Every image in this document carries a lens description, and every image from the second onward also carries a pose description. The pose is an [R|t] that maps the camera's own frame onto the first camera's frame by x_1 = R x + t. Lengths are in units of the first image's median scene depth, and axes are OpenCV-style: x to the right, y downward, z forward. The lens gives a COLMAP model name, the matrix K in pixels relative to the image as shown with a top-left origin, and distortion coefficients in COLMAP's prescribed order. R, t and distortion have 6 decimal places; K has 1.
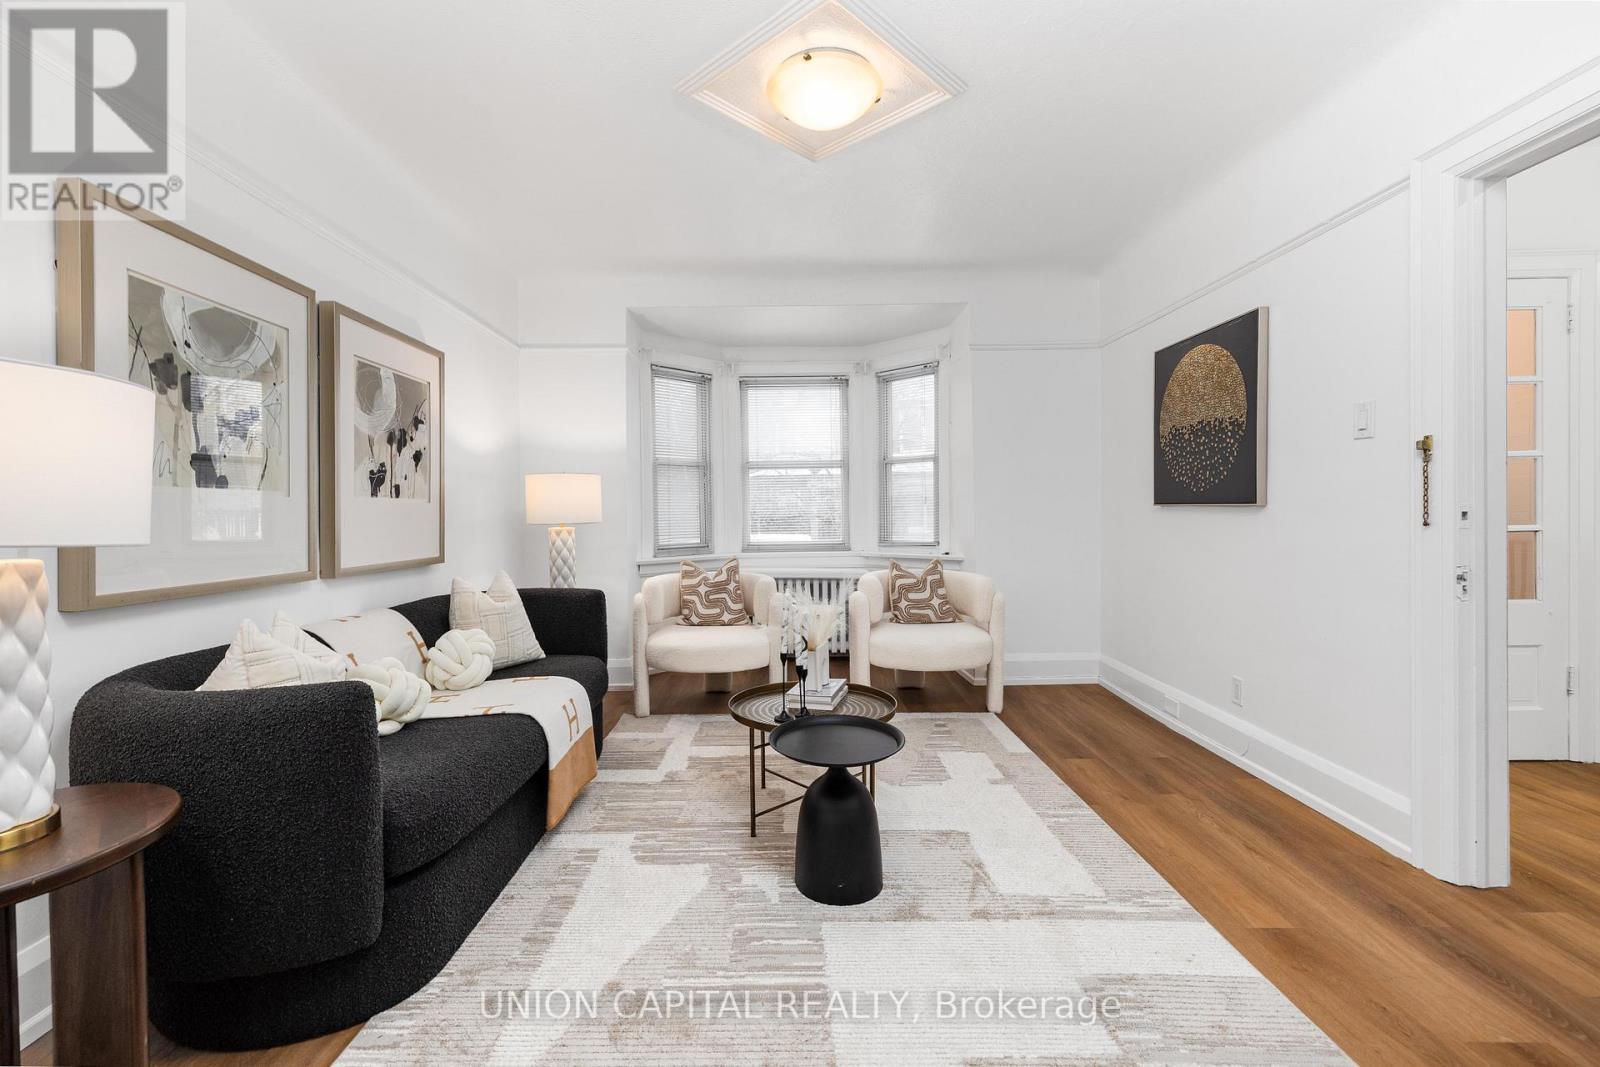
lens RADIAL K [[680.4, 0, 775.6], [0, 680.4, 525.6], [0, 0, 1]] dist [-0.015153, 0.000026]
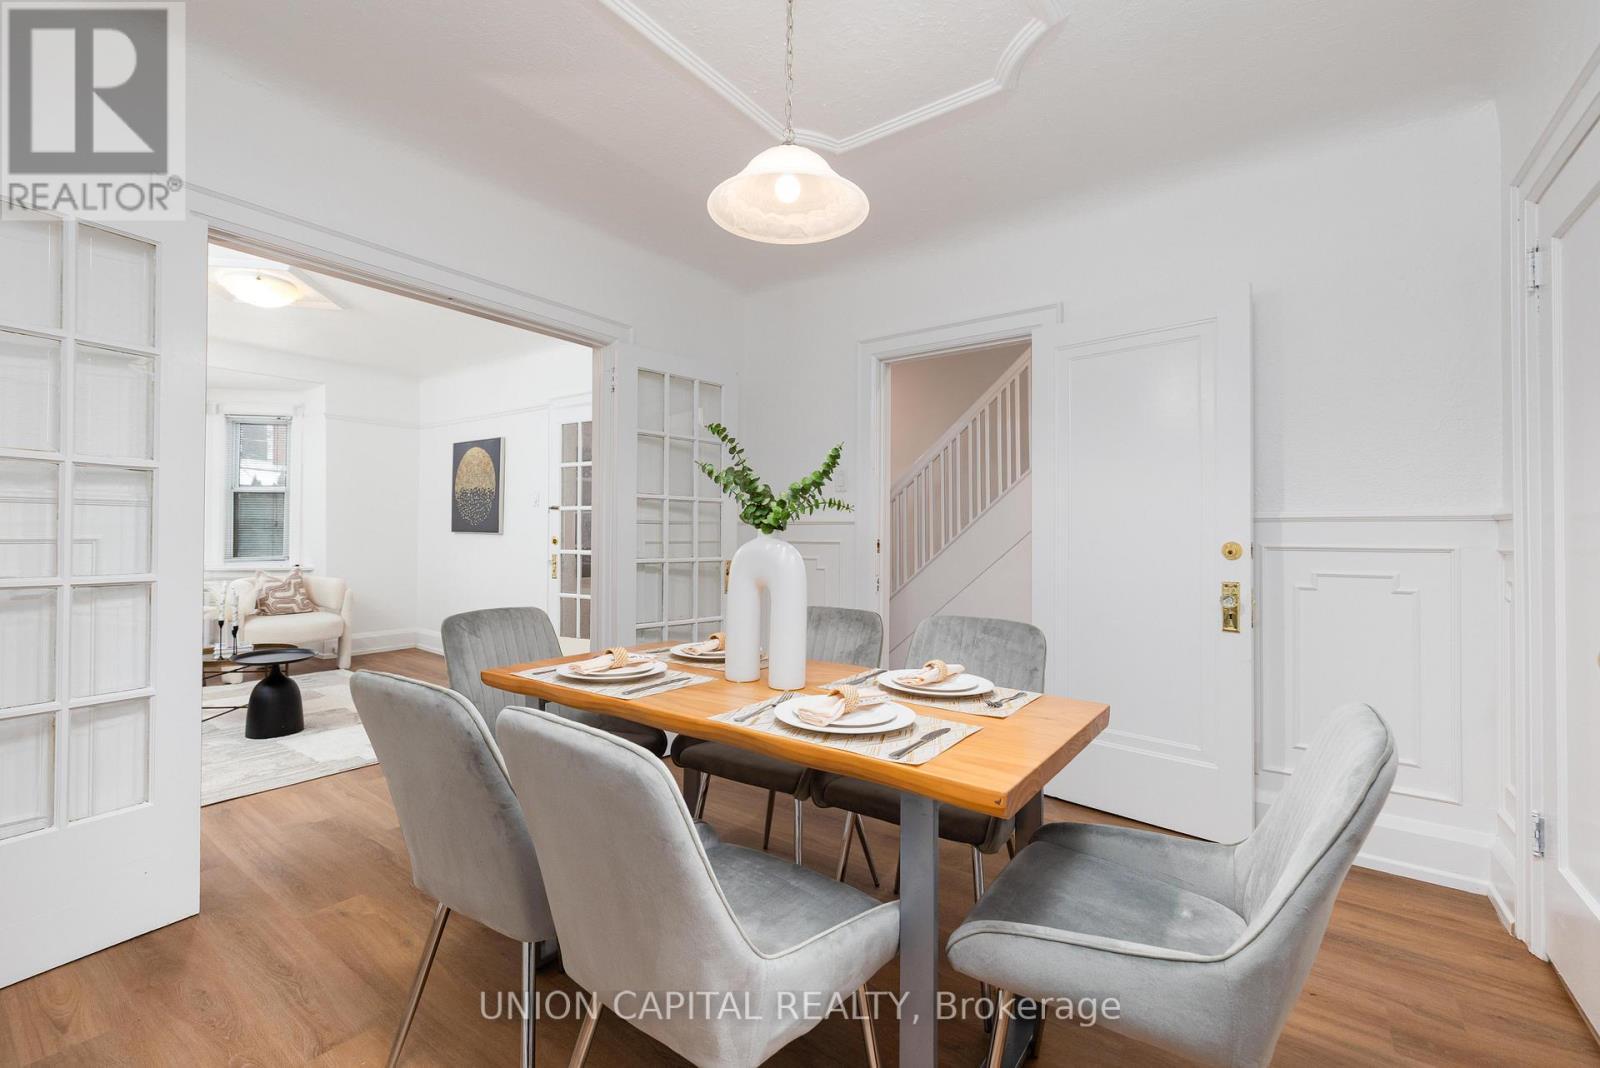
lens RADIAL K [[680.4, 0, 775.6], [0, 680.4, 526.1], [0, 0, 1]] dist [-0.015153, 0.000026]
pose [[0.601190, 0.024476, 0.798731, -0.406826], [-0.003967, 0.999610, -0.027646, -0.000567], [-0.799096, 0.013452, 0.601052, -0.875397]]
